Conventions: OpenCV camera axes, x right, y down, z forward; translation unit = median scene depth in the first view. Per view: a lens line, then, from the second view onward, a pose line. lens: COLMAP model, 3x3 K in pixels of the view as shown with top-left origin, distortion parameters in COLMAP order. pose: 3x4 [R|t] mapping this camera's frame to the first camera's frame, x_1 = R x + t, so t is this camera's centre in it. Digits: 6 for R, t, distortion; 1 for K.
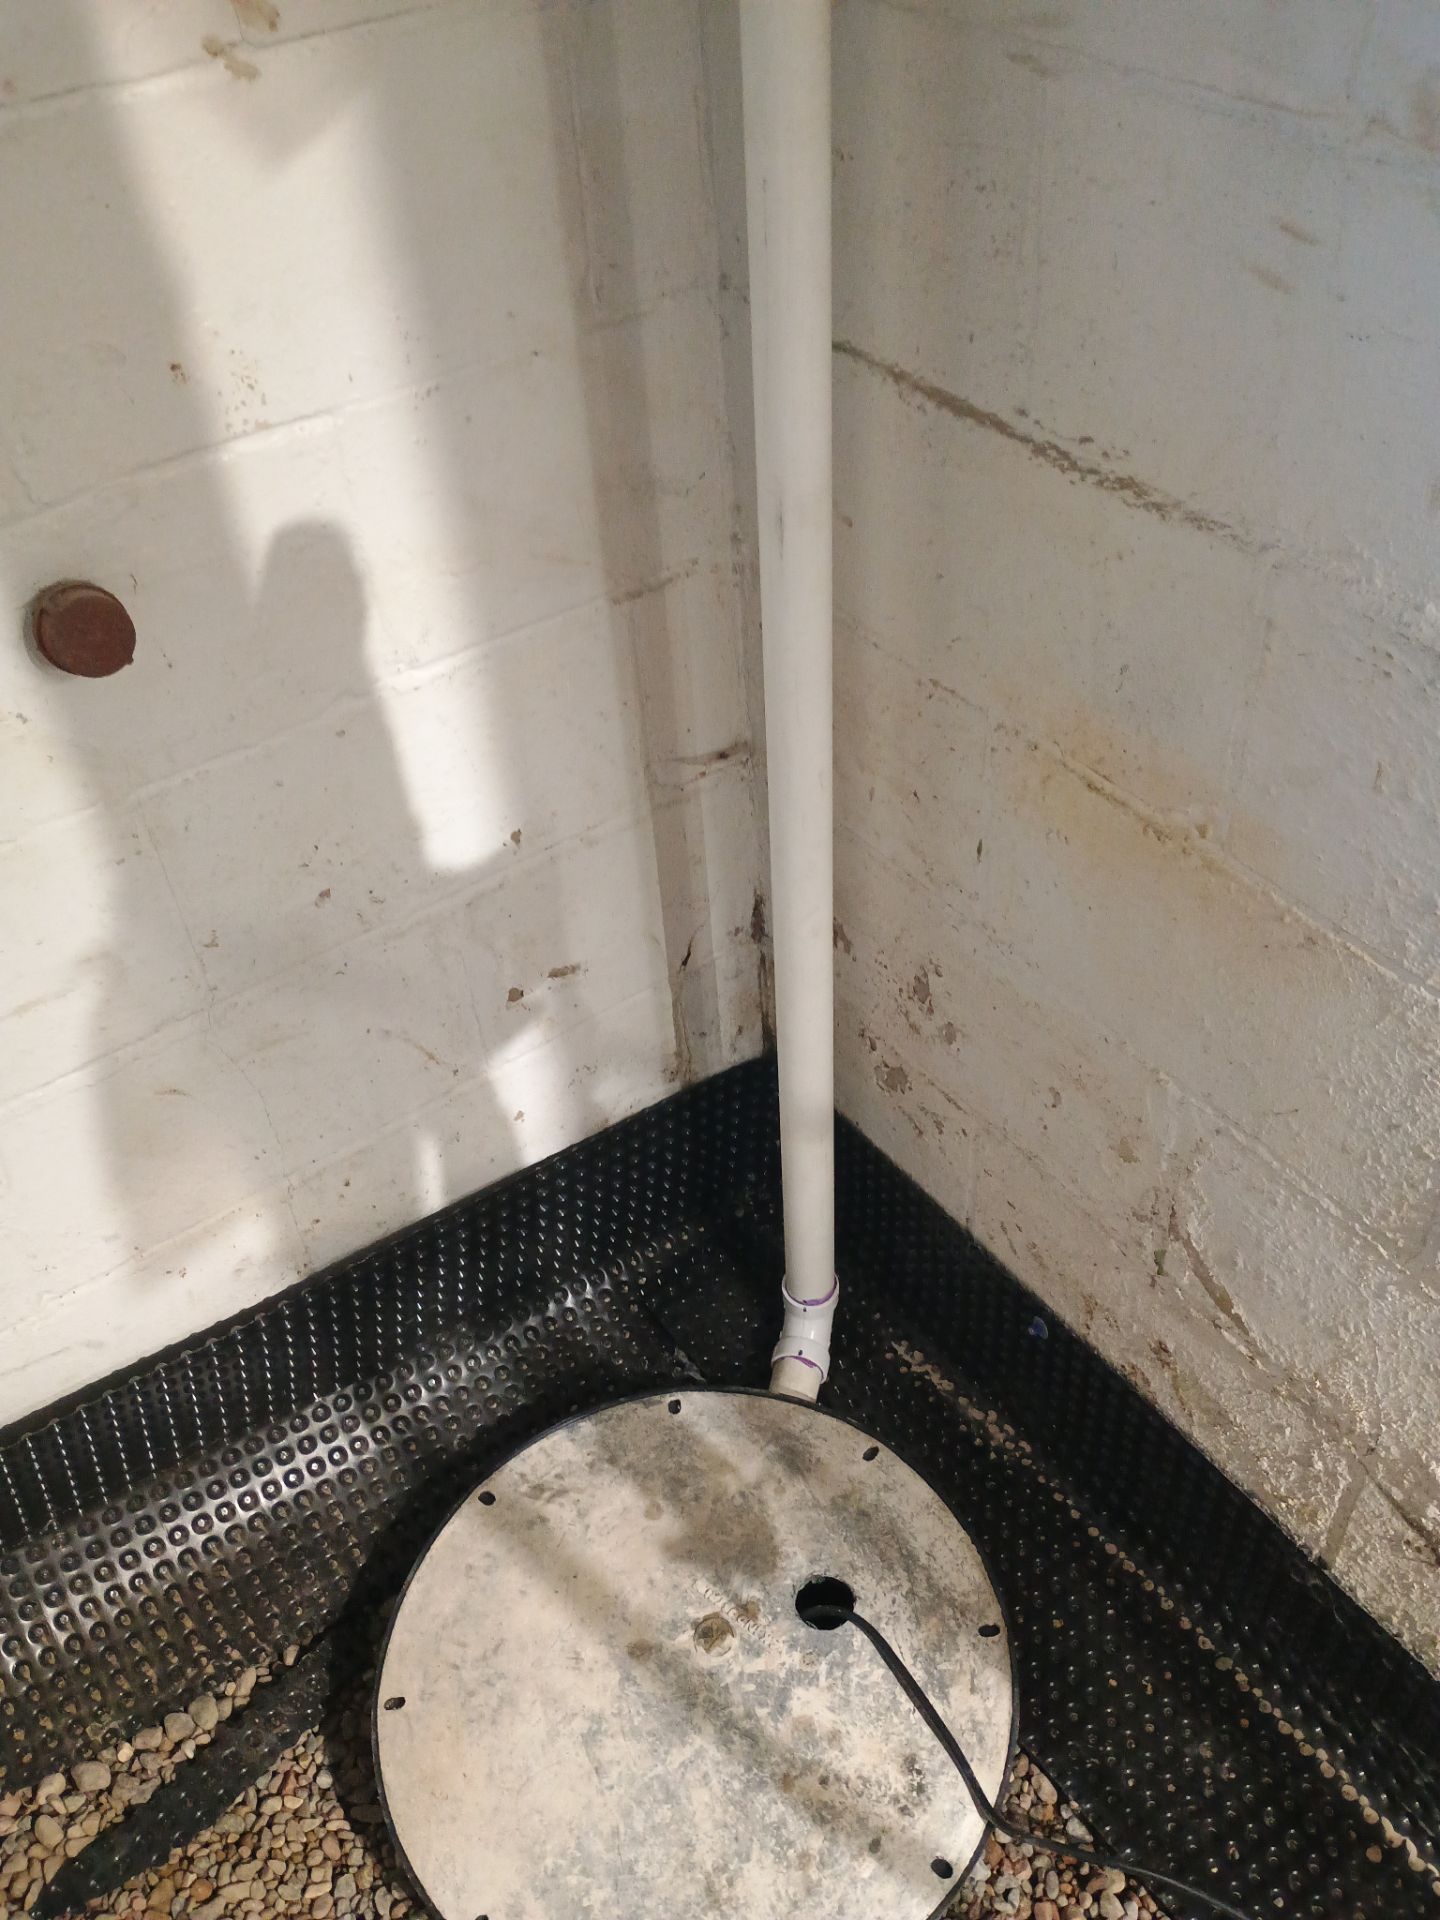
lens RADIAL K [[1631.5, 0, 736.0], [0, 1631.5, 981.1], [0, 0, 1]] dist [0.051487, -0.069193]
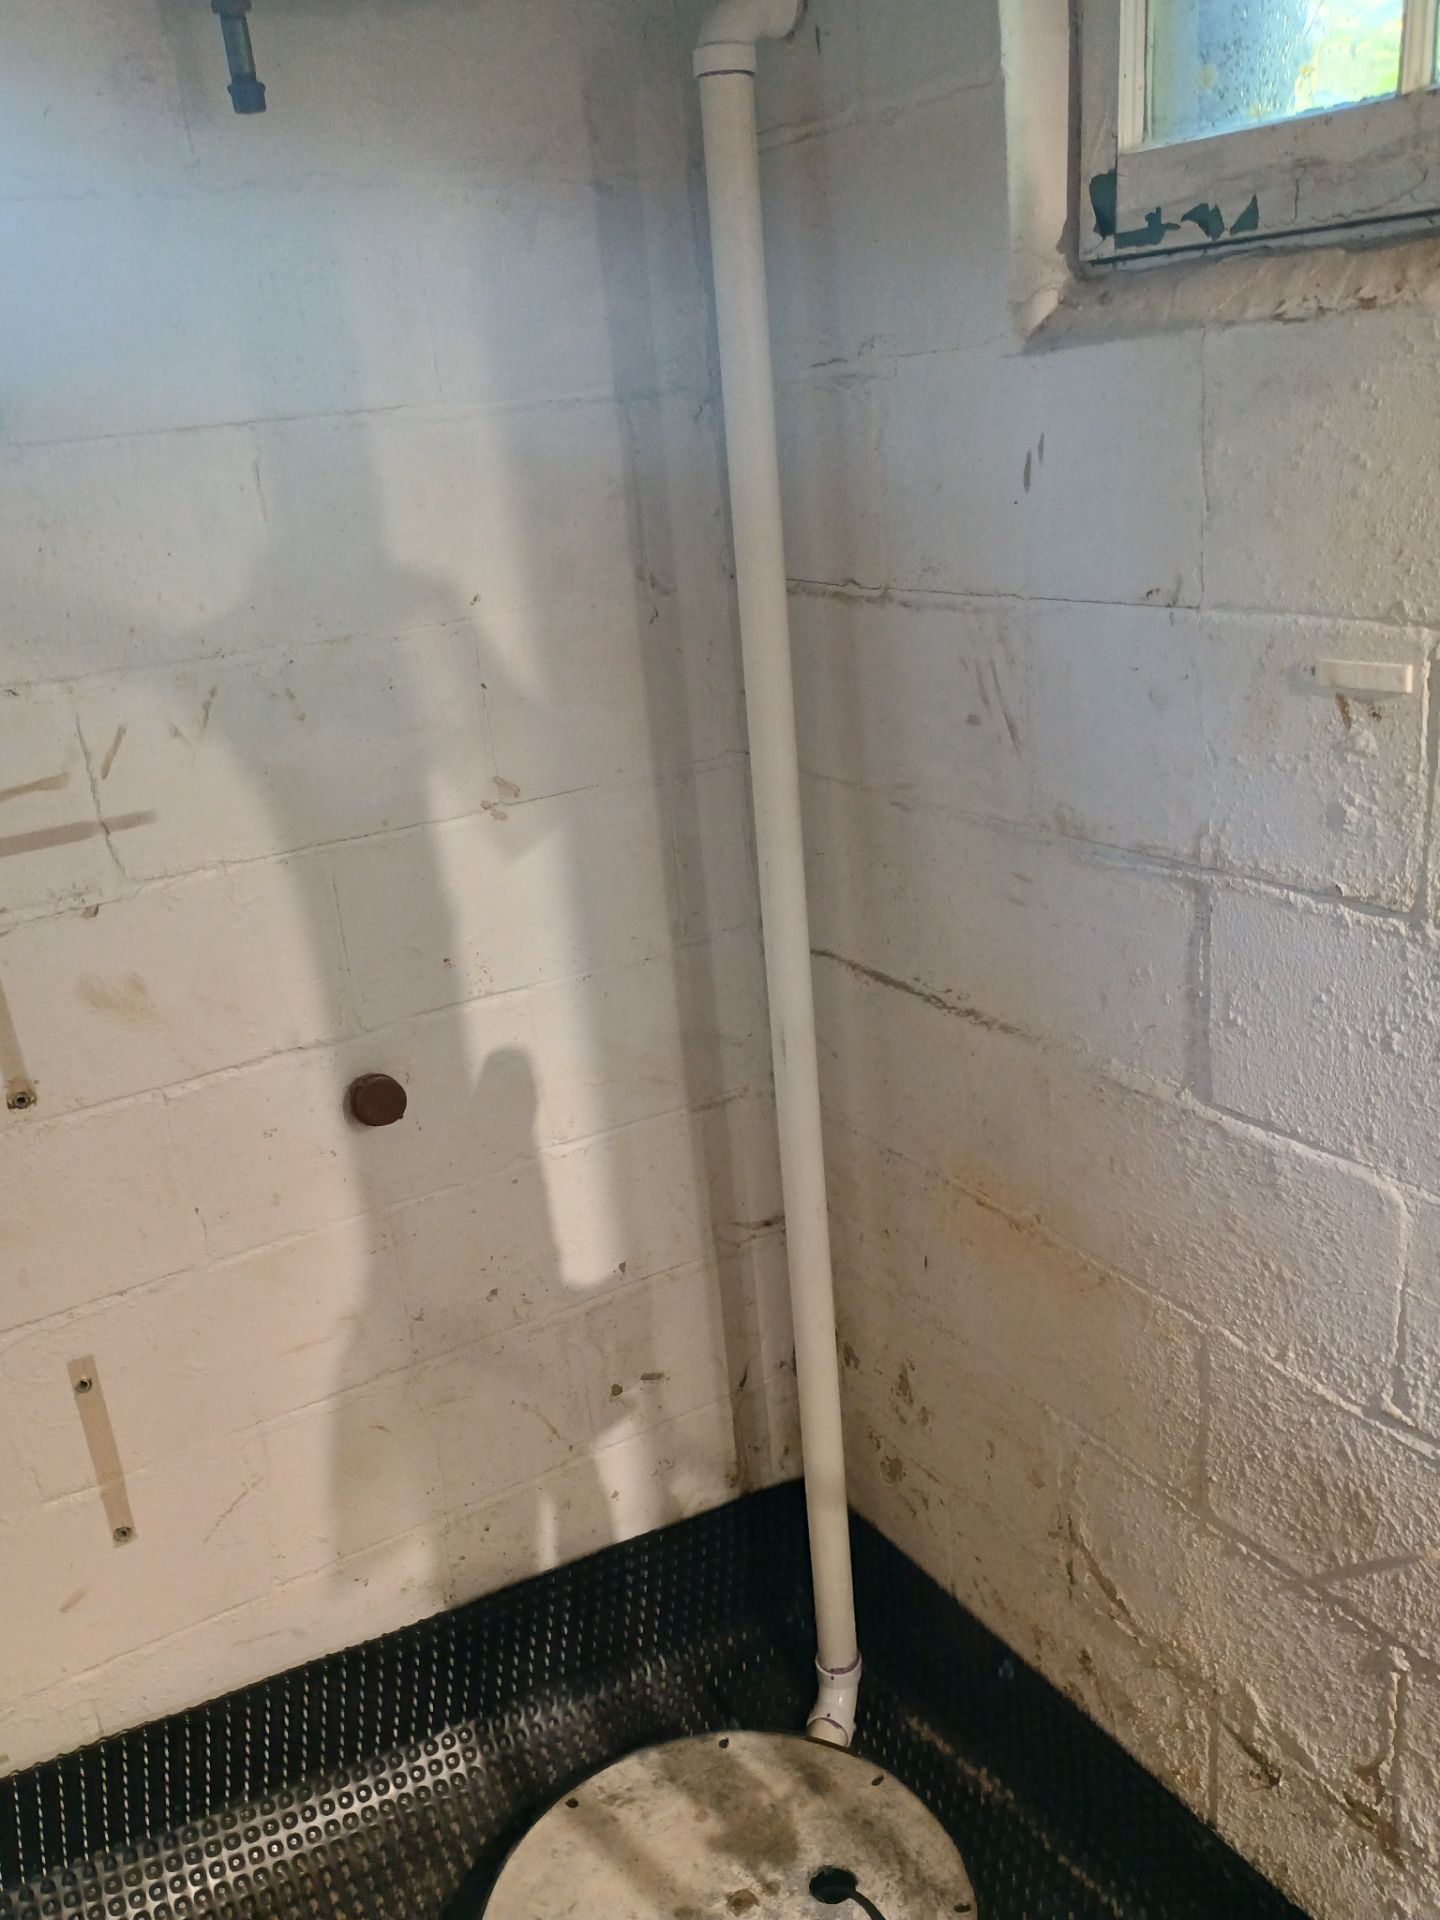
lens RADIAL K [[1636.2, 0, 721.3], [0, 1636.2, 990.9], [0, 0, 1]] dist [0.052824, -0.073148]
pose [[0.995210, -0.005064, -0.097629, 0.096899], [-0.034010, 0.918341, -0.394326, 0.254746], [0.091654, 0.395758, 0.913770, -0.431010]]
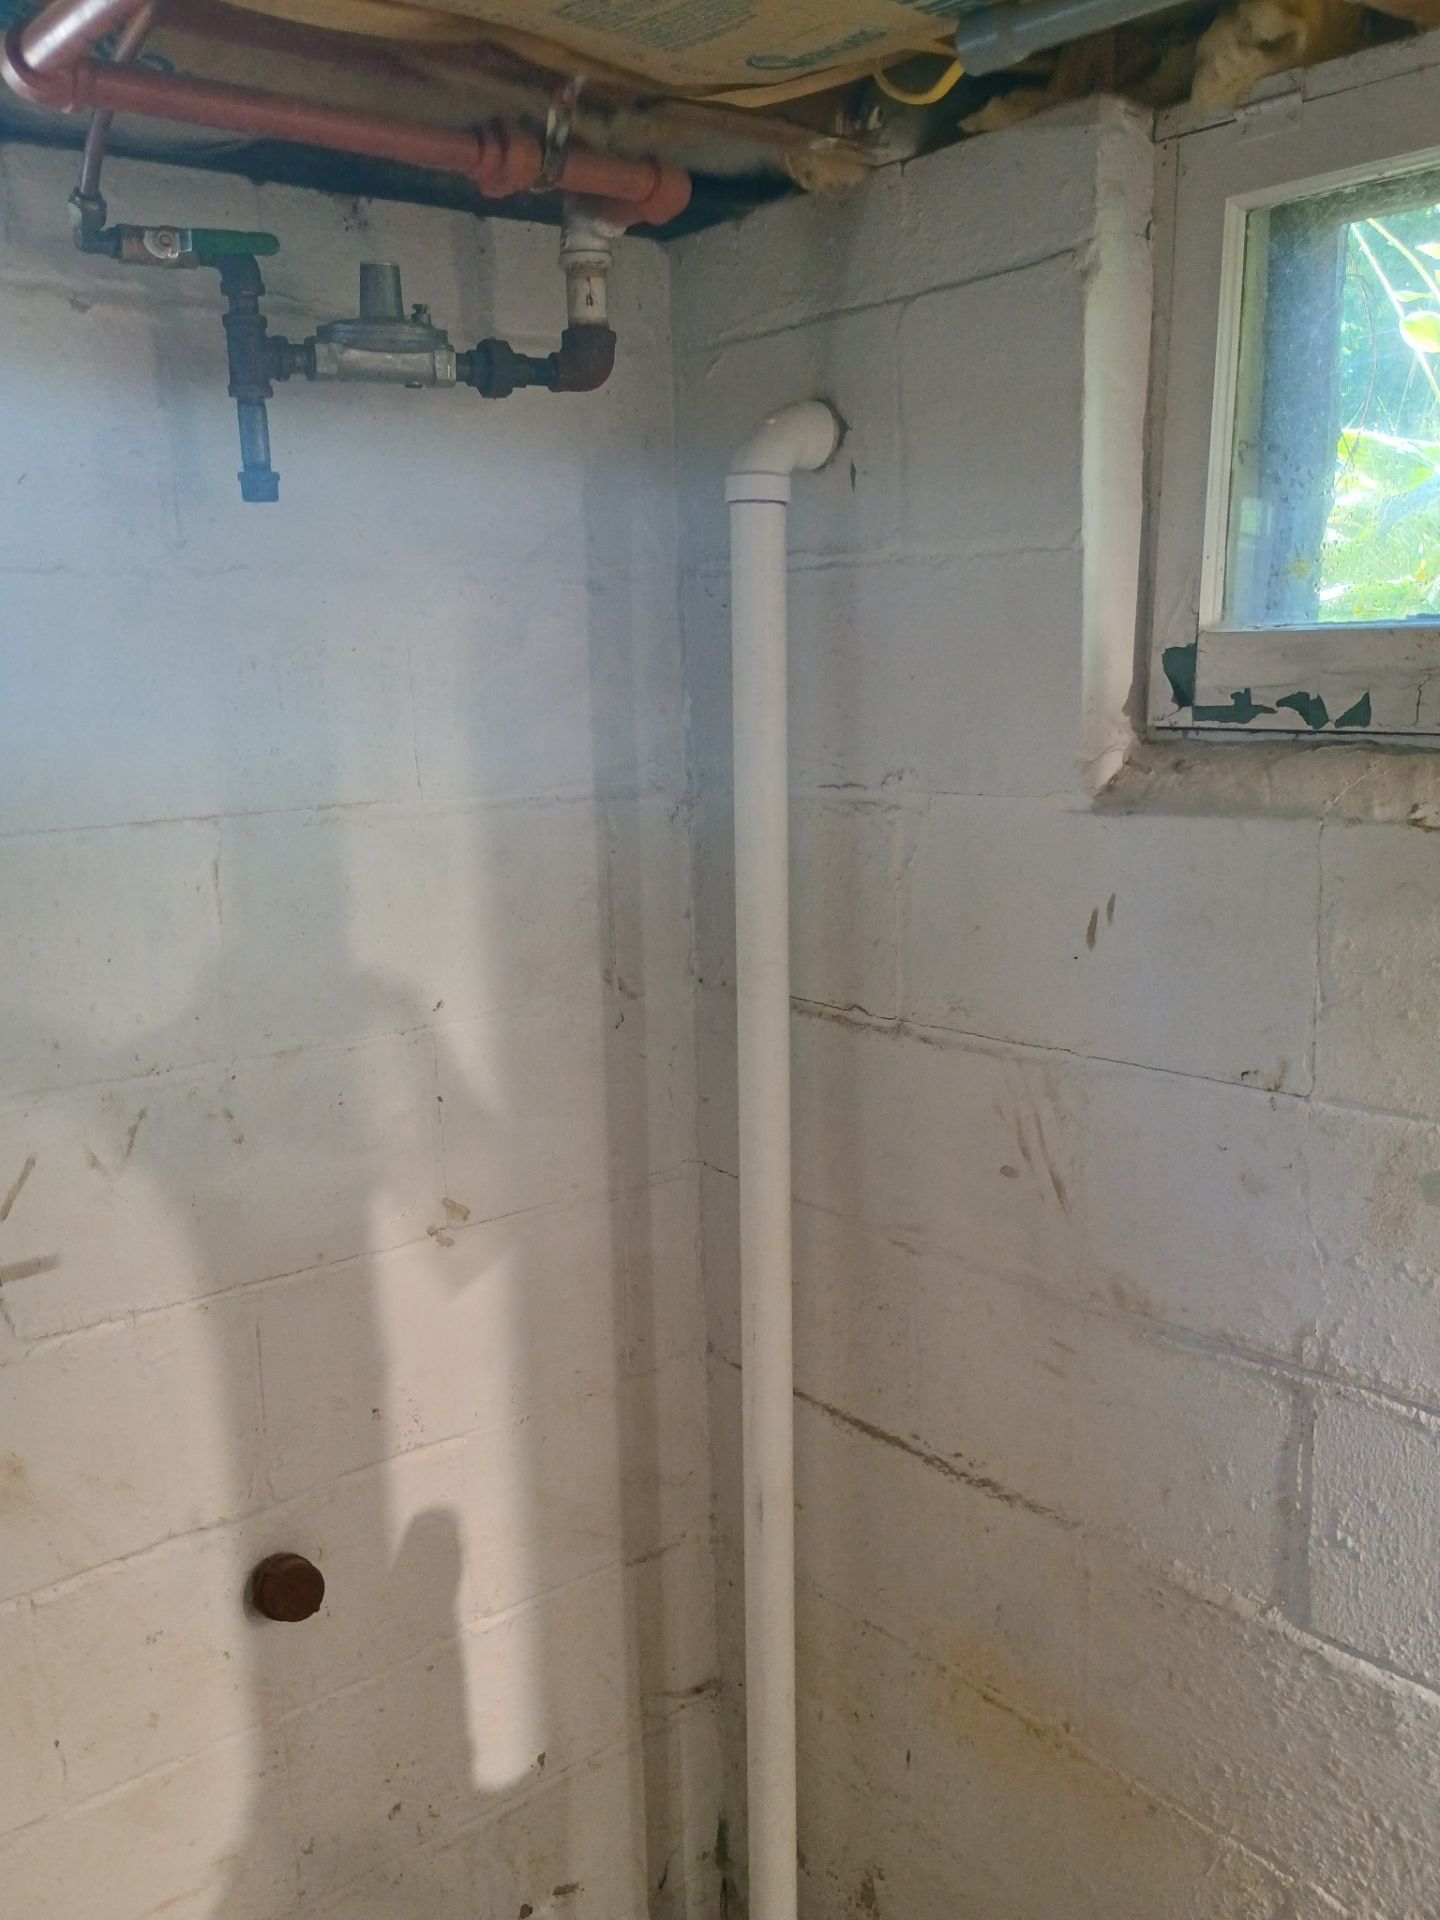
lens RADIAL K [[1636.2, 0, 721.3], [0, 1636.2, 990.9], [0, 0, 1]] dist [0.052824, -0.073148]
pose [[0.997475, 0.016332, 0.069108, -0.090372], [0.023625, 0.841436, -0.539839, 0.099663], [-0.066967, 0.540109, 0.838926, -0.384049]]
